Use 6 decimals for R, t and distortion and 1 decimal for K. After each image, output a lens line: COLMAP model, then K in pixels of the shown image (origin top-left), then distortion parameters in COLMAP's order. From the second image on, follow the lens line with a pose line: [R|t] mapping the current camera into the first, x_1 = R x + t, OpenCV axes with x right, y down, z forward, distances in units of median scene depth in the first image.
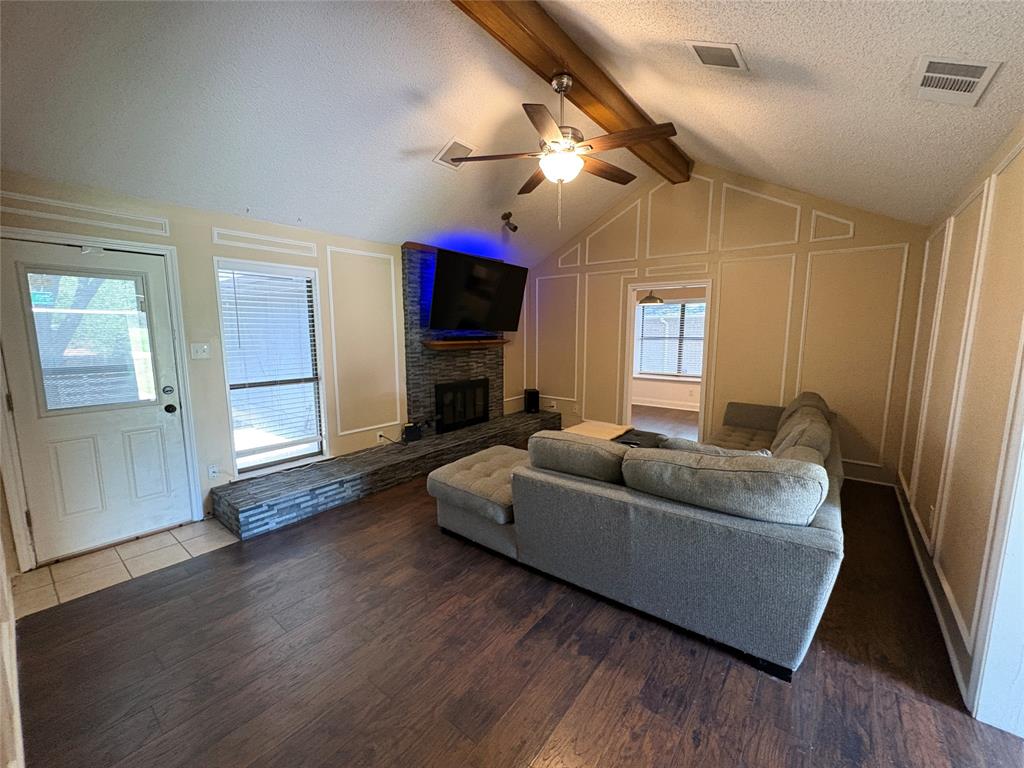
lens RADIAL K [[413.8, 0, 514.7], [0, 413.8, 386.2], [0, 0, 1]] dist [-0.000805, -0.000014]
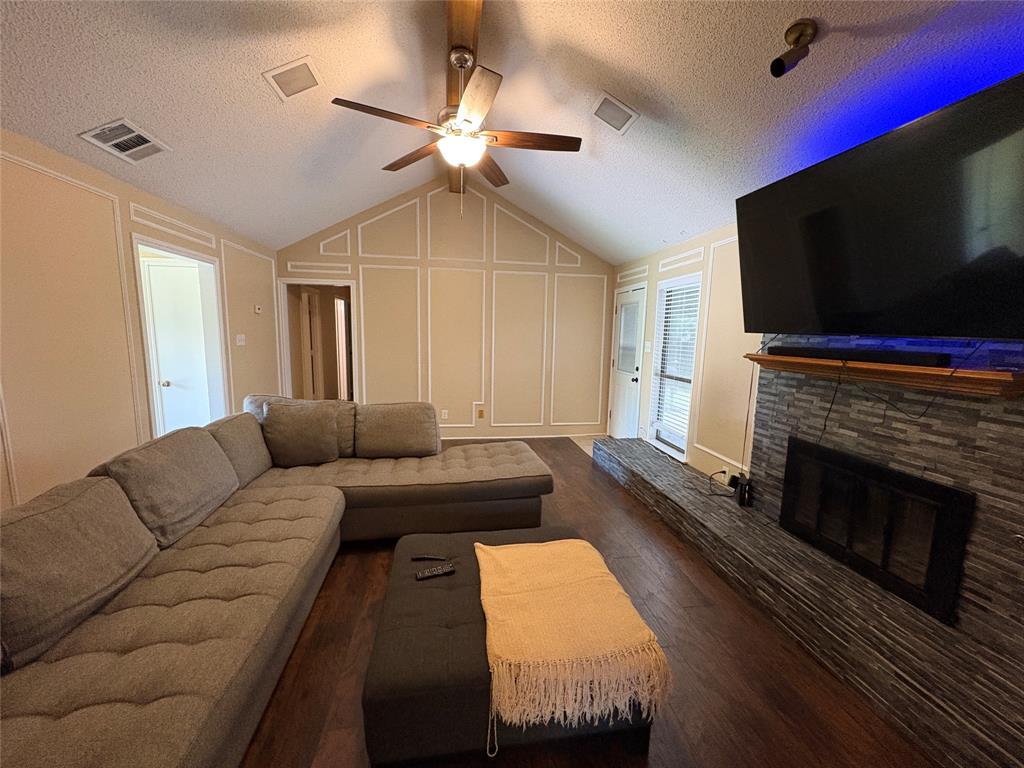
lens RADIAL K [[413.8, 0, 515.2], [0, 413.8, 386.6], [0, 0, 1]] dist [-0.000805, -0.000014]
pose [[-0.683740, 0.081429, -0.725168, 0.437630], [-0.120436, 0.967534, 0.222199, -0.141397], [0.719718, 0.239263, -0.651735, 1.071559]]
